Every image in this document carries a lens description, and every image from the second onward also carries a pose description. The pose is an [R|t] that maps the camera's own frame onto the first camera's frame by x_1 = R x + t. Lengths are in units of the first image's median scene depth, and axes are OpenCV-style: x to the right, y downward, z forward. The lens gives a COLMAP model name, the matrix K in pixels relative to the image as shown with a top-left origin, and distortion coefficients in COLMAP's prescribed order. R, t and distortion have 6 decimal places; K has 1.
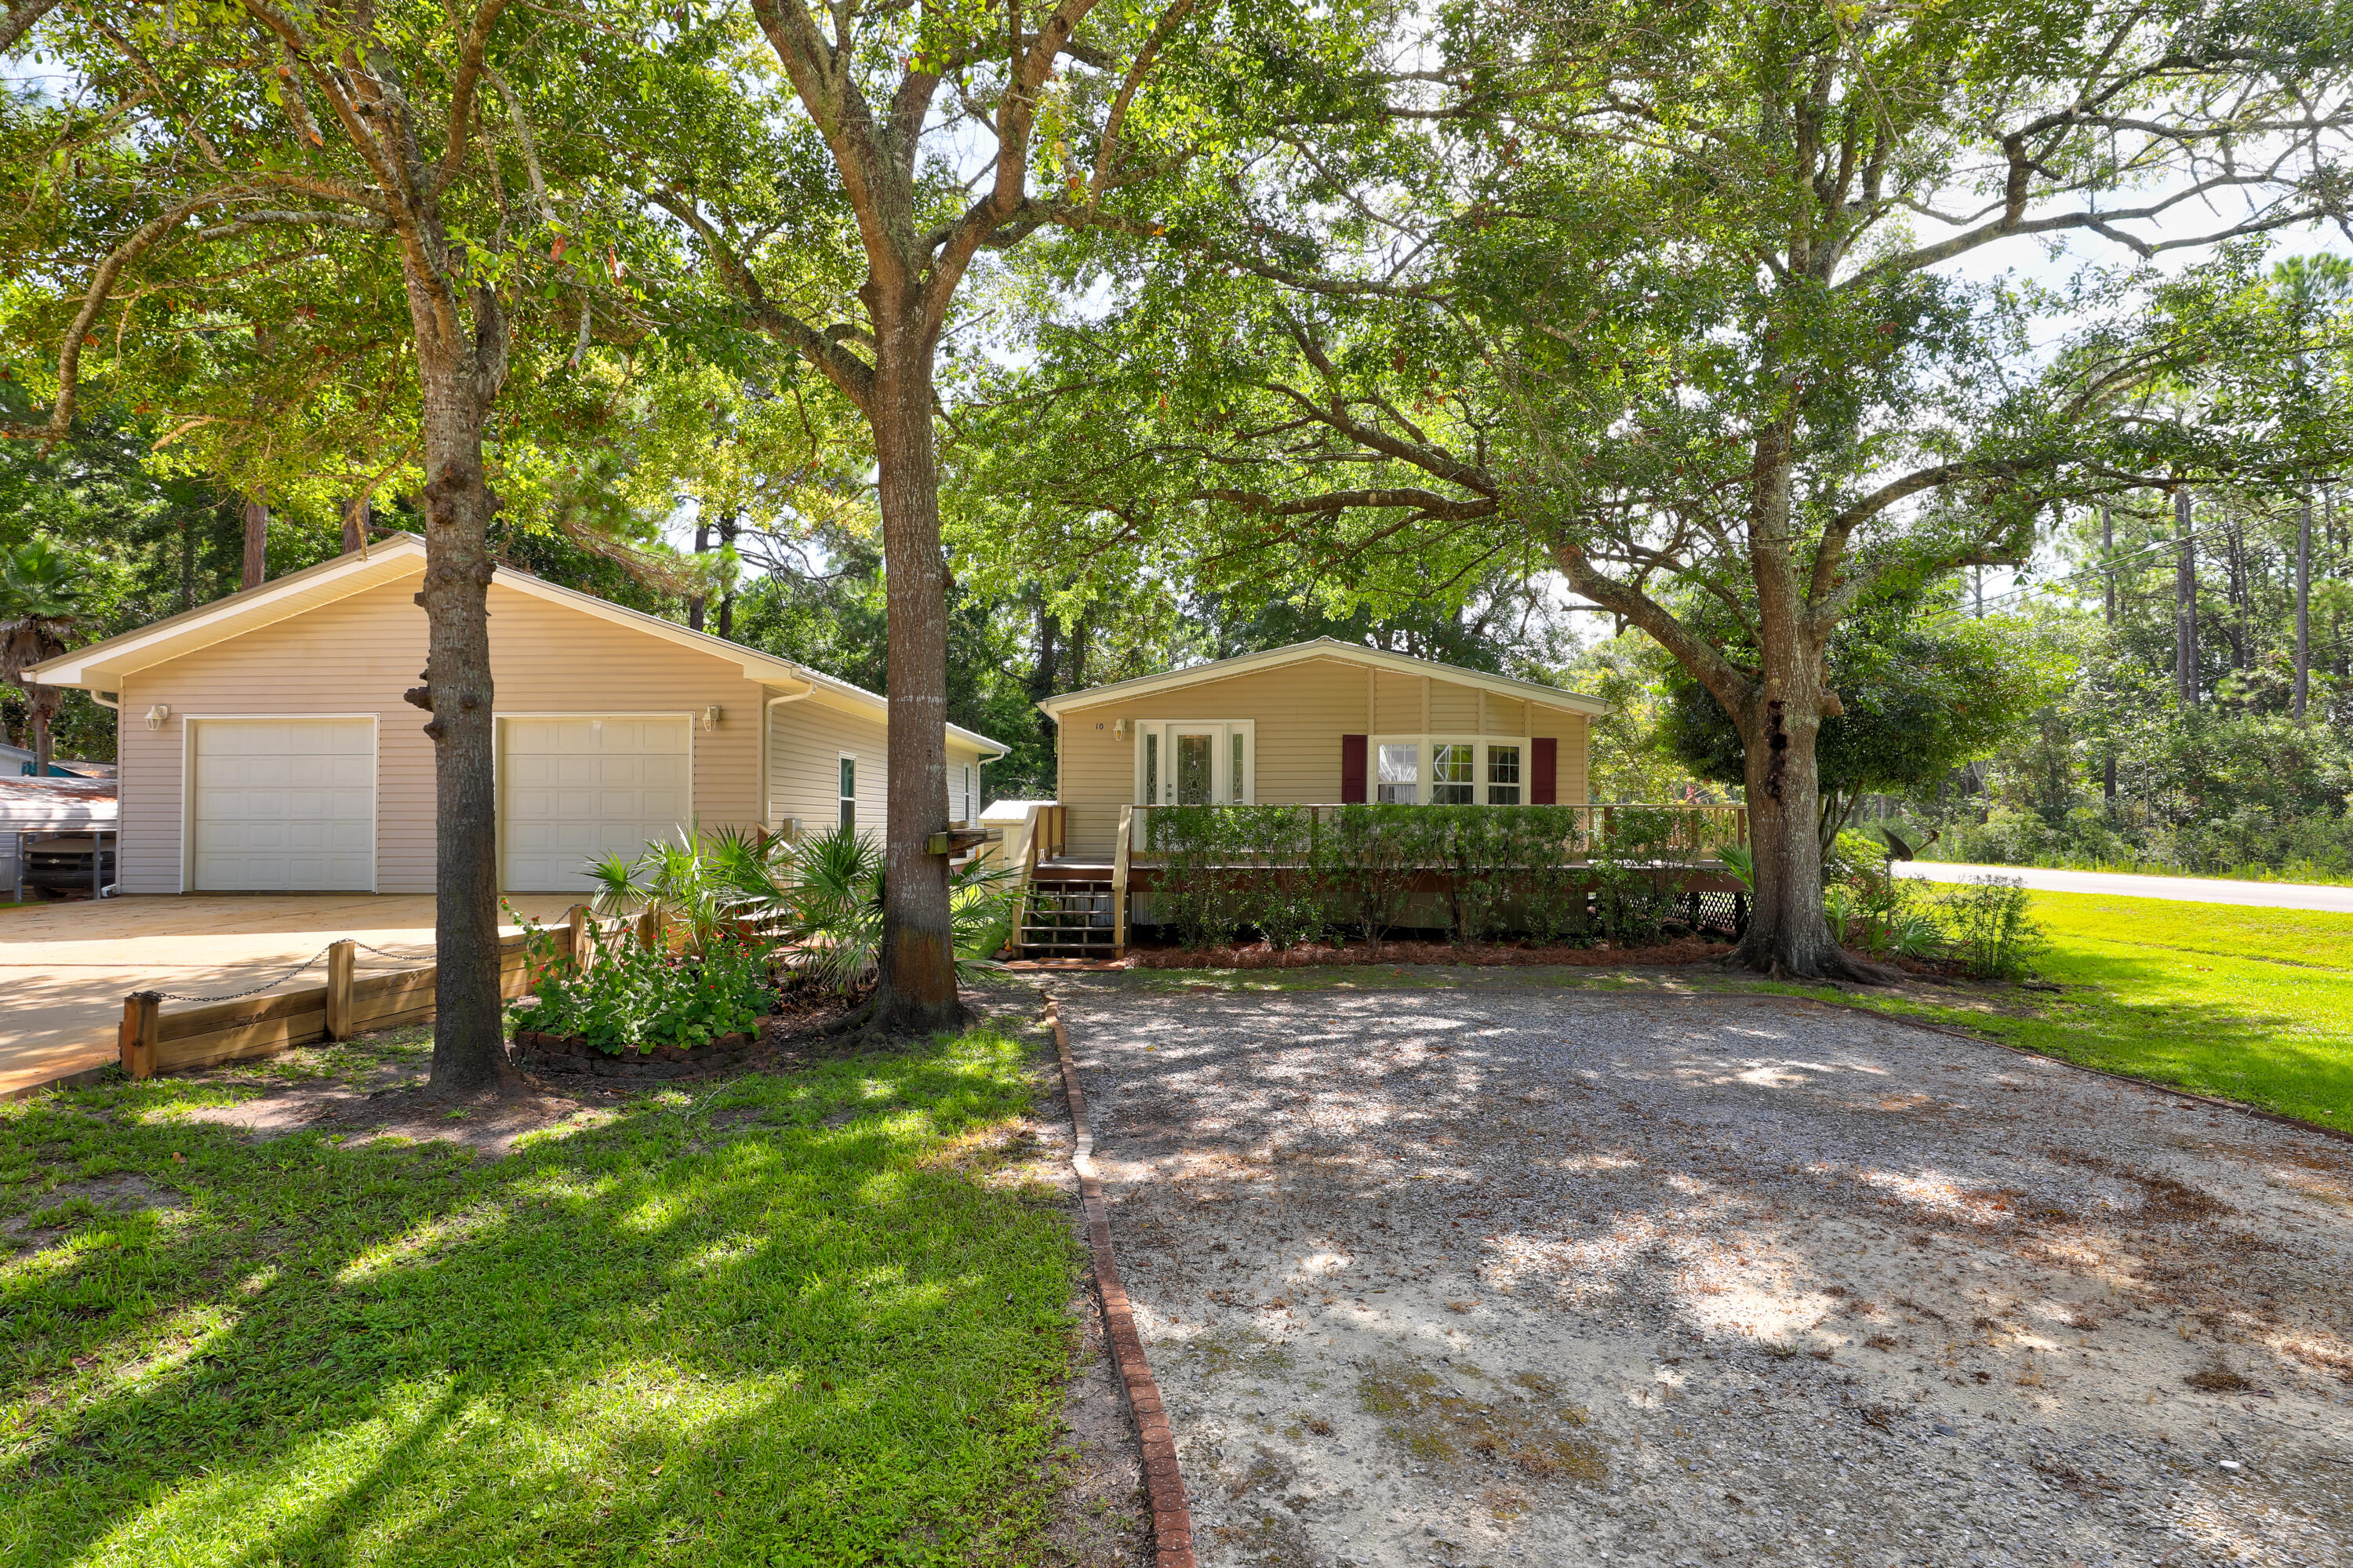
lens RADIAL K [[1116.4, 0, 1164.2], [0, 1116.4, 793.9], [0, 0, 1]] dist [0.000166, -0.000125]
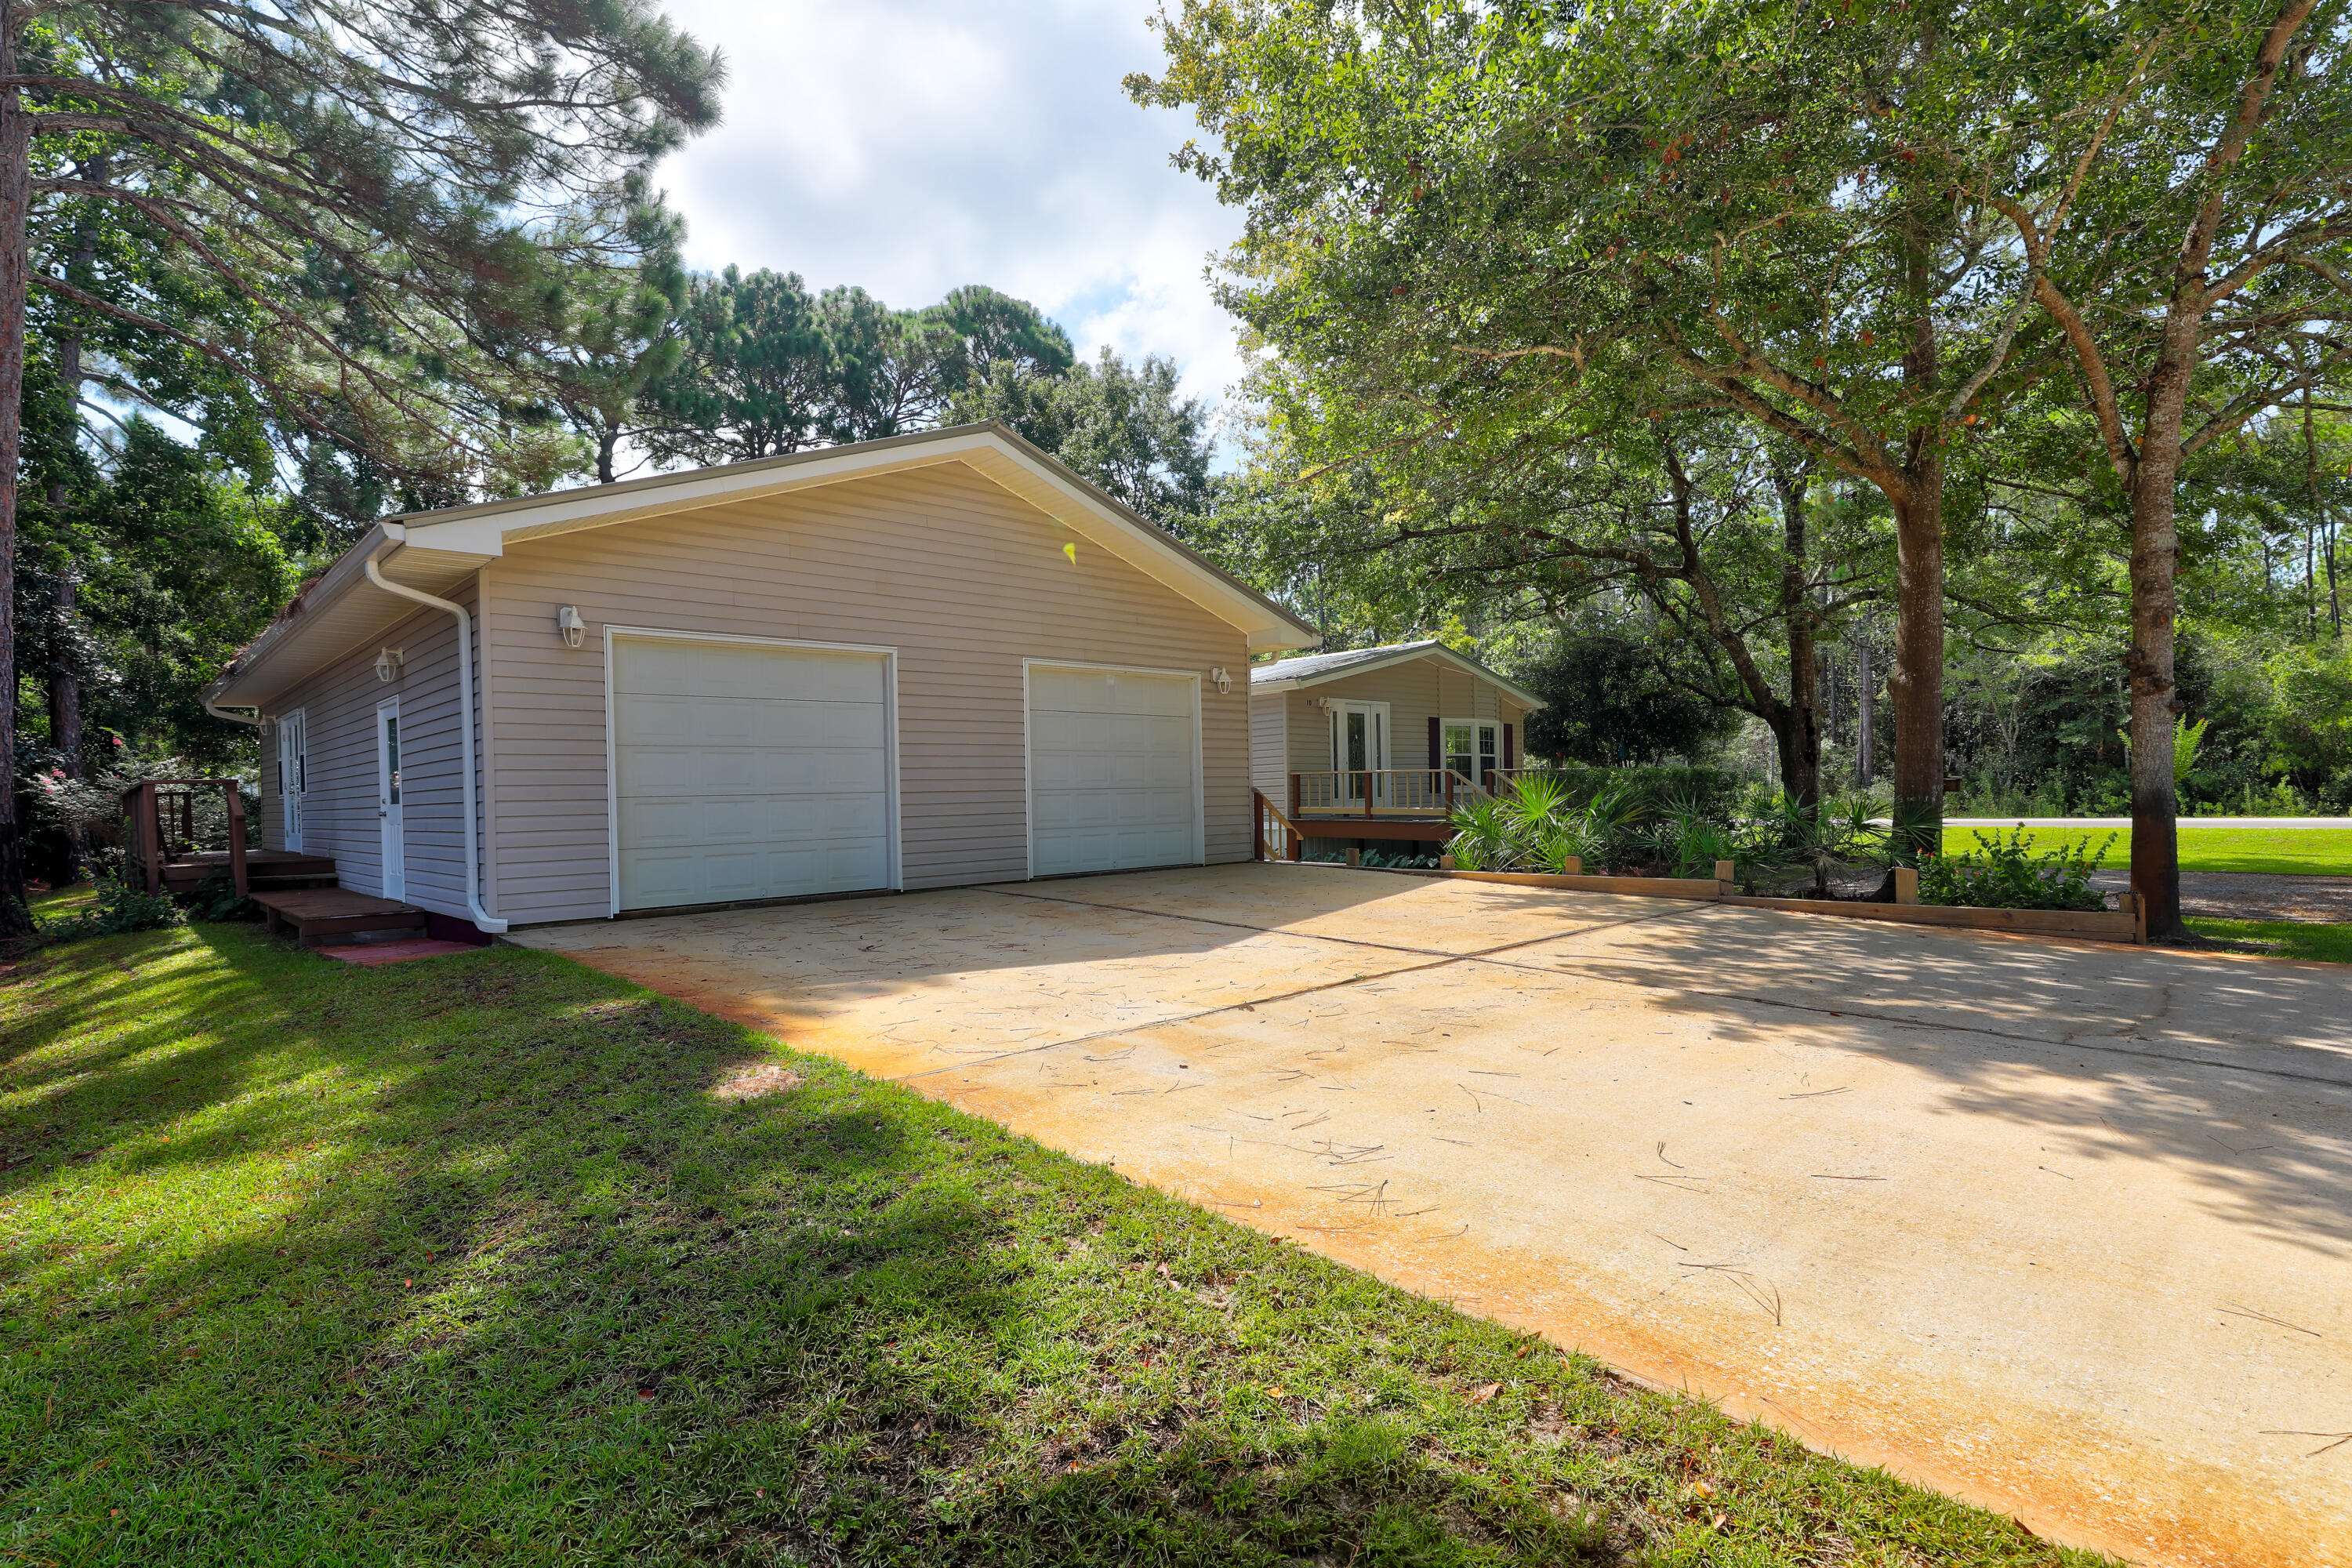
lens RADIAL K [[1115.9, 0, 1163.7], [0, 1115.9, 793.9], [0, 0, 1]] dist [0.000166, -0.000125]
pose [[0.702157, -0.019675, 0.711750, -0.795583], [0.009506, 0.999788, 0.018259, 0.007145], [-0.711959, -0.006055, 0.702195, 0.273136]]
